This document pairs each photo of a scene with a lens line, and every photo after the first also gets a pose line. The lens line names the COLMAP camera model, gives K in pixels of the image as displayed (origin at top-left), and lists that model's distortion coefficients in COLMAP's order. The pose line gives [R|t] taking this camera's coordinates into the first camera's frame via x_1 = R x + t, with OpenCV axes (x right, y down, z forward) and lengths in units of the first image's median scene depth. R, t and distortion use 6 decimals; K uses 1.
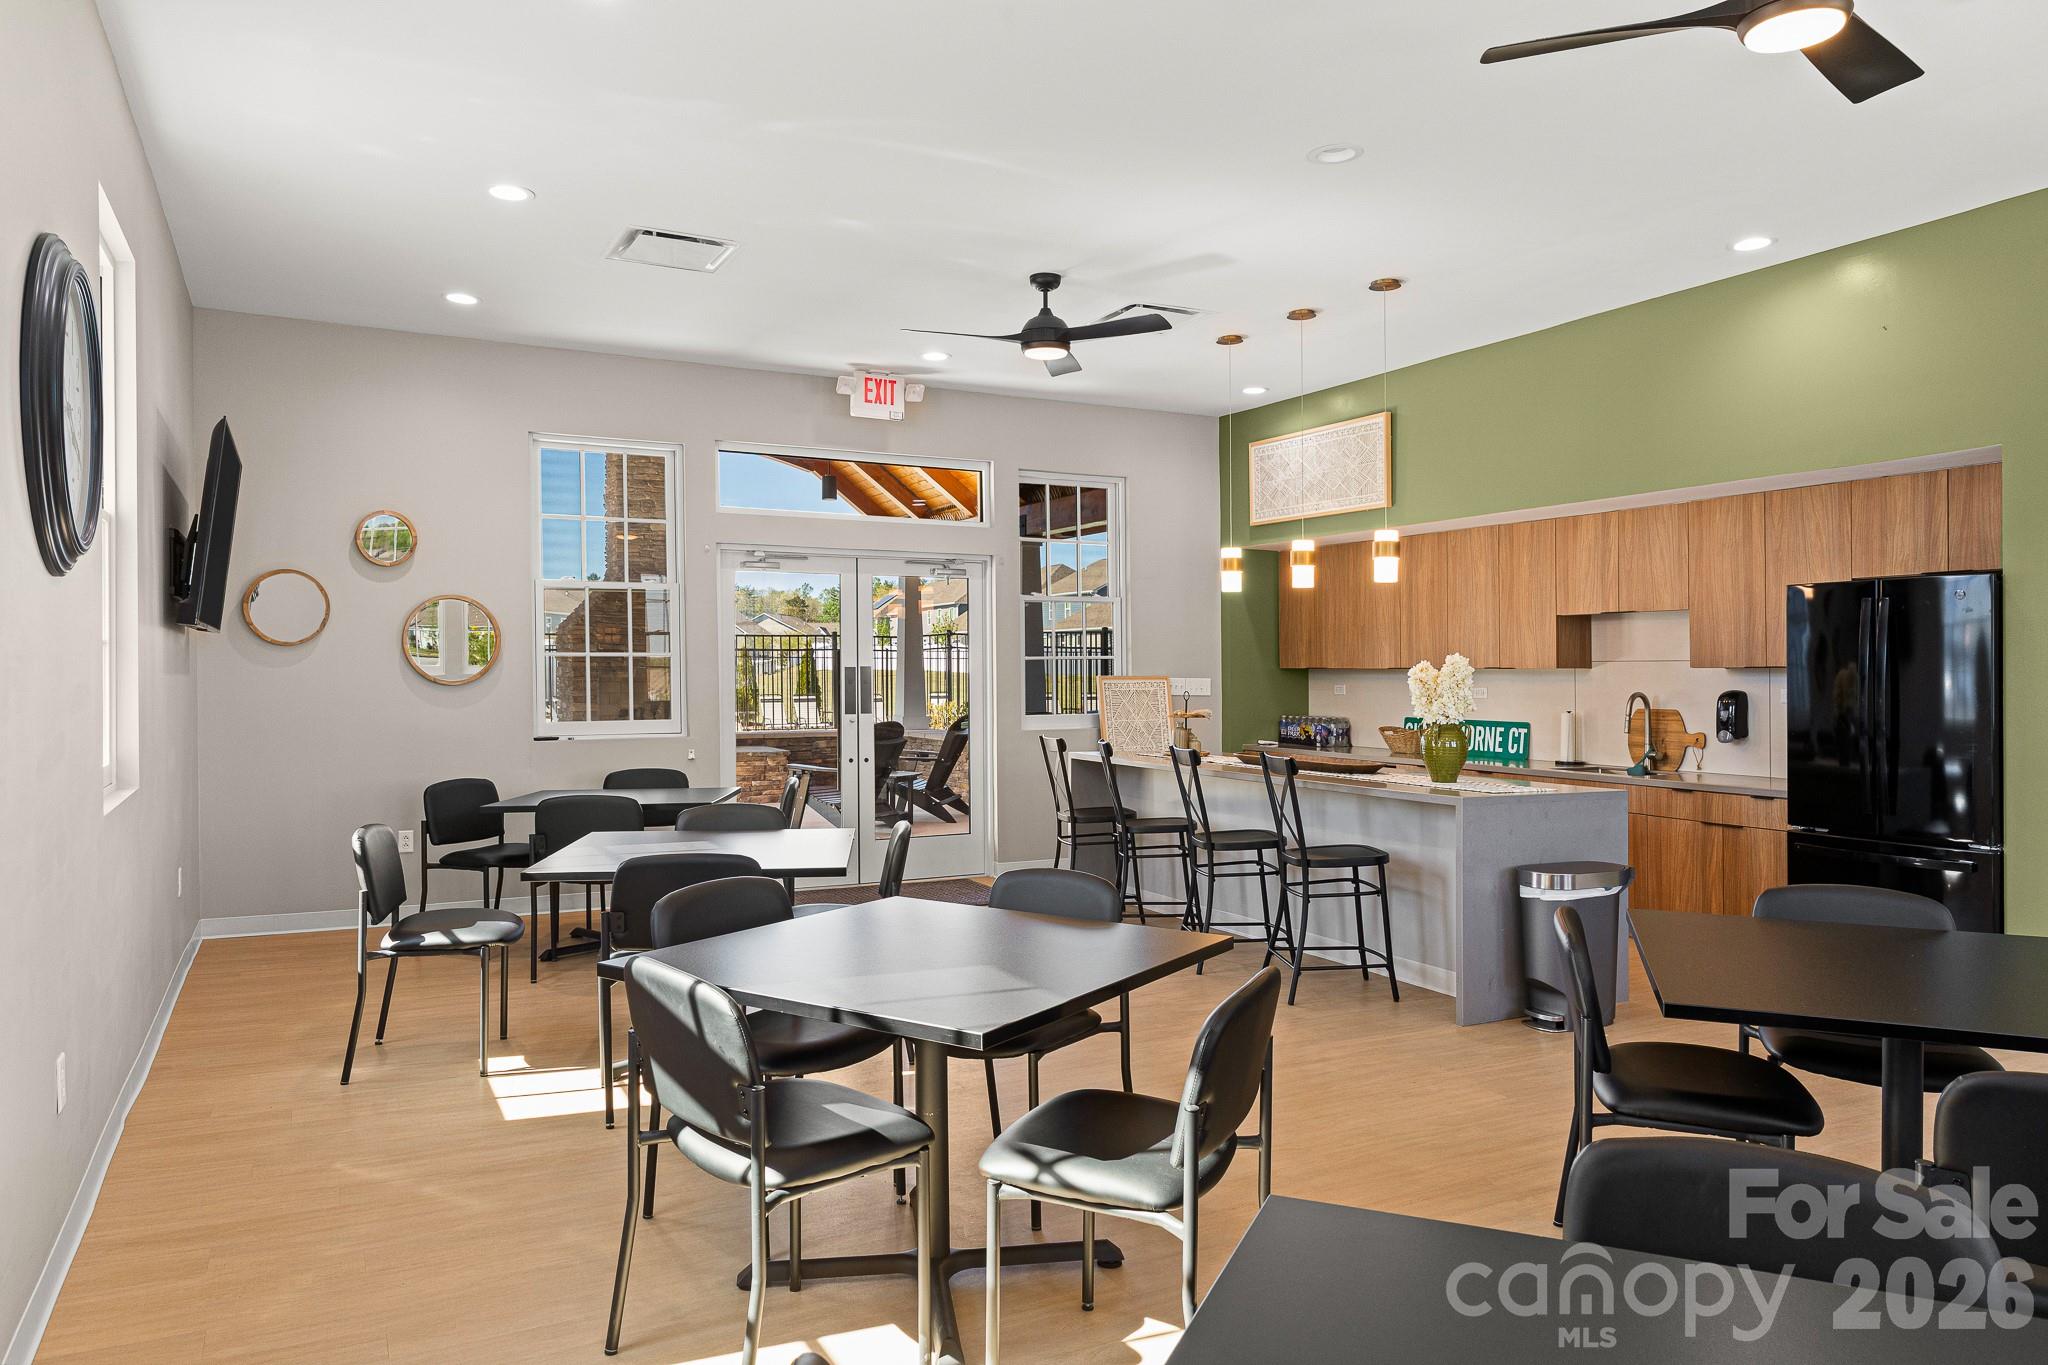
lens RADIAL K [[1516.8, 0, 1024.0], [0, 1516.8, 682.5], [0, 0, 1]] dist [0.001714, 0.000609]
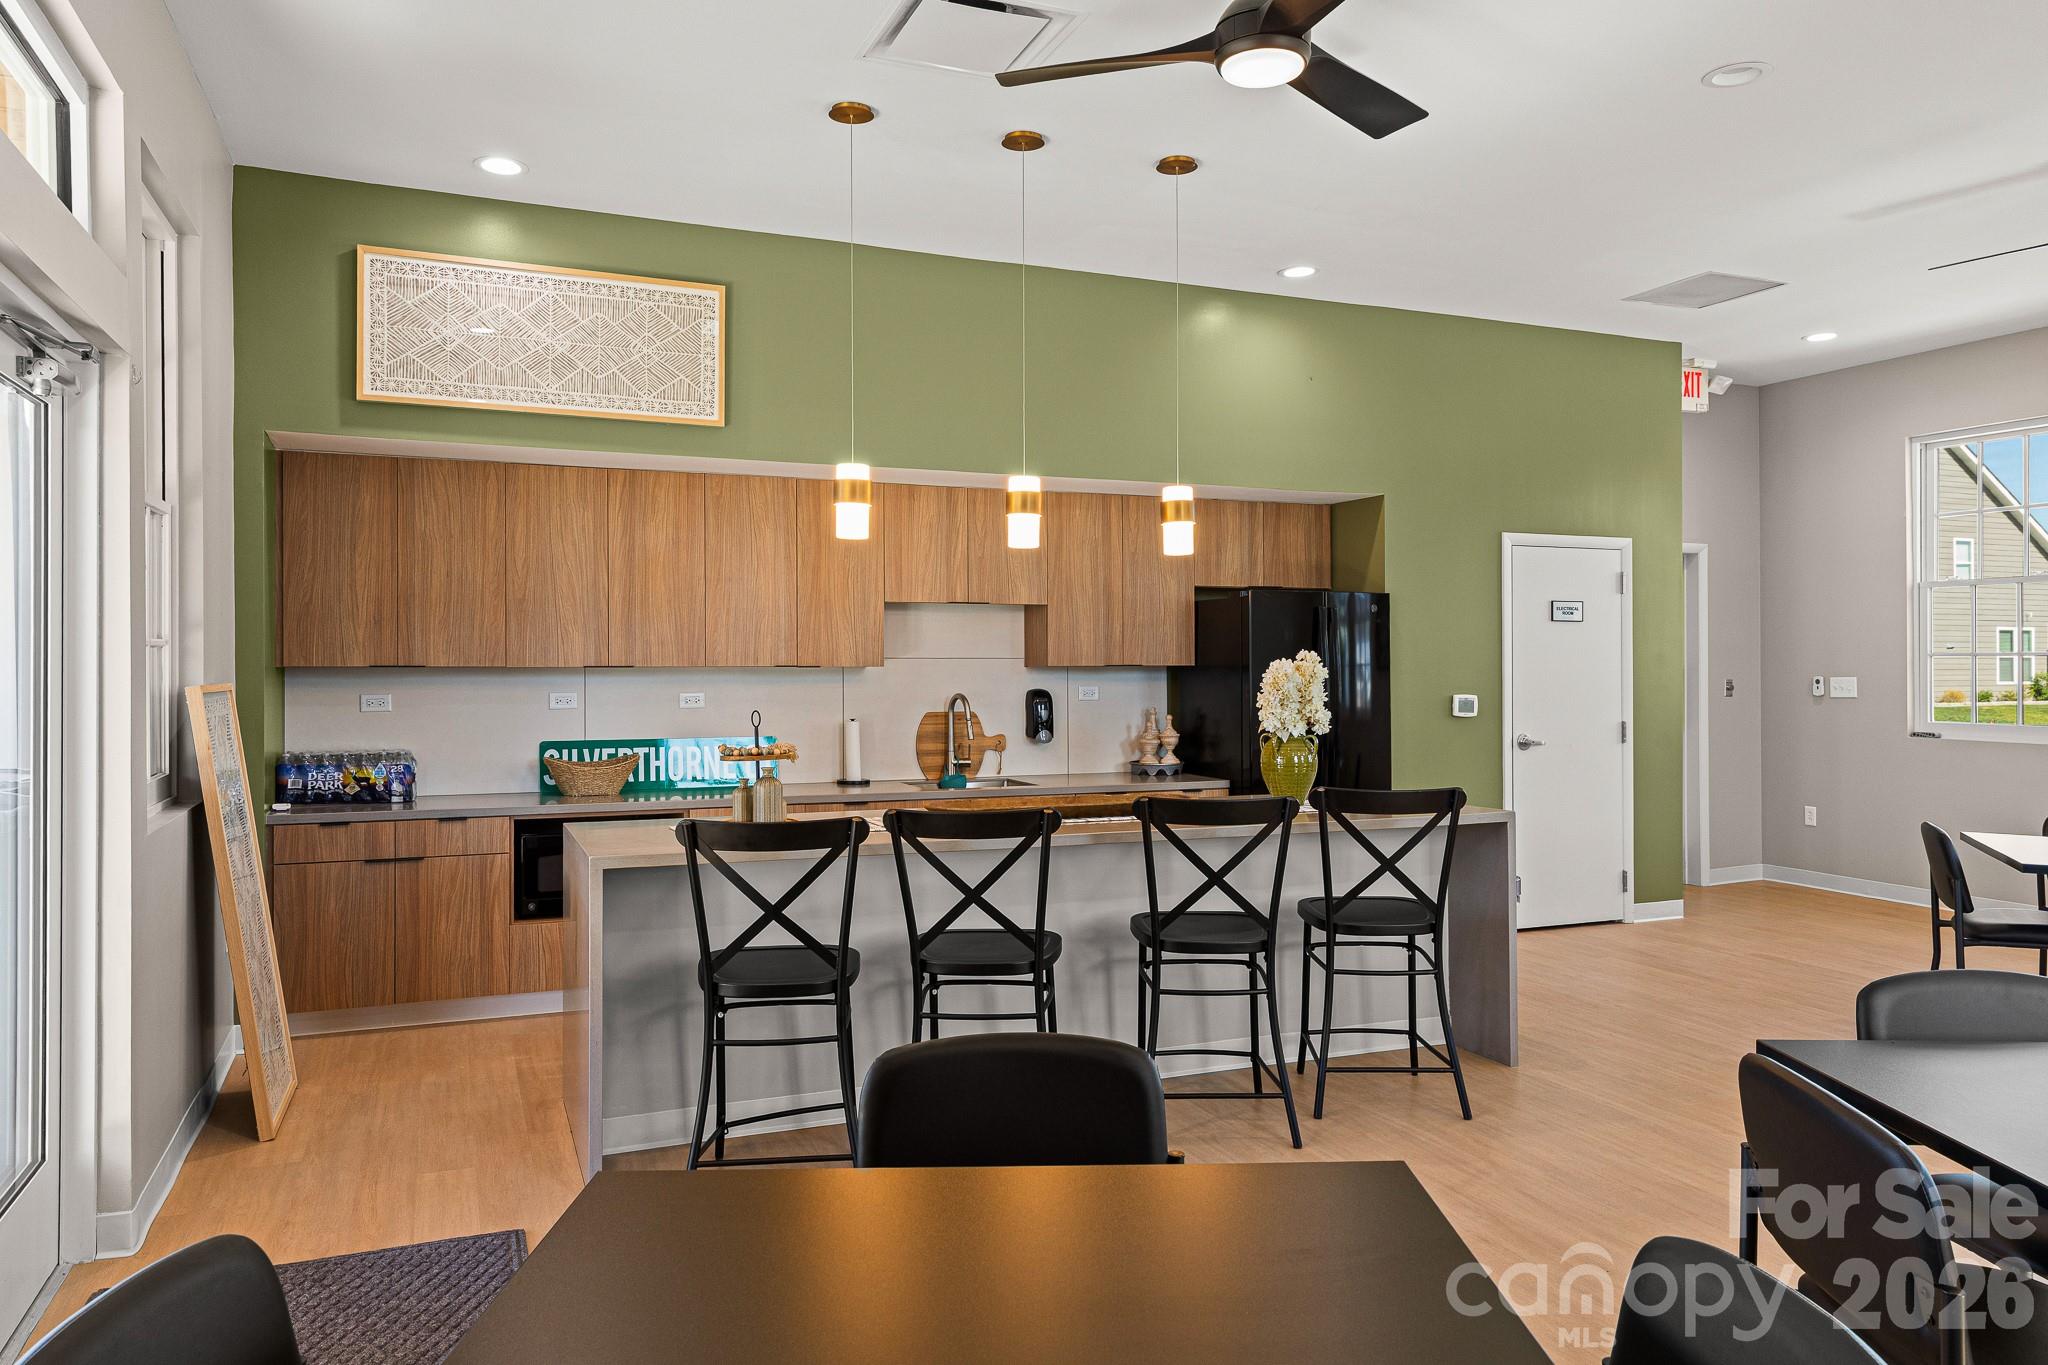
lens RADIAL K [[1373.6, 0, 1016.7], [0, 1373.6, 644.2], [0, 0, 1]] dist [0.126766, 0.000231]
pose [[0.068953, 0.013548, 0.997528, -0.398148], [0.008348, 0.999865, -0.014157, -0.010877], [-0.997585, 0.009303, 0.068830, 0.908126]]
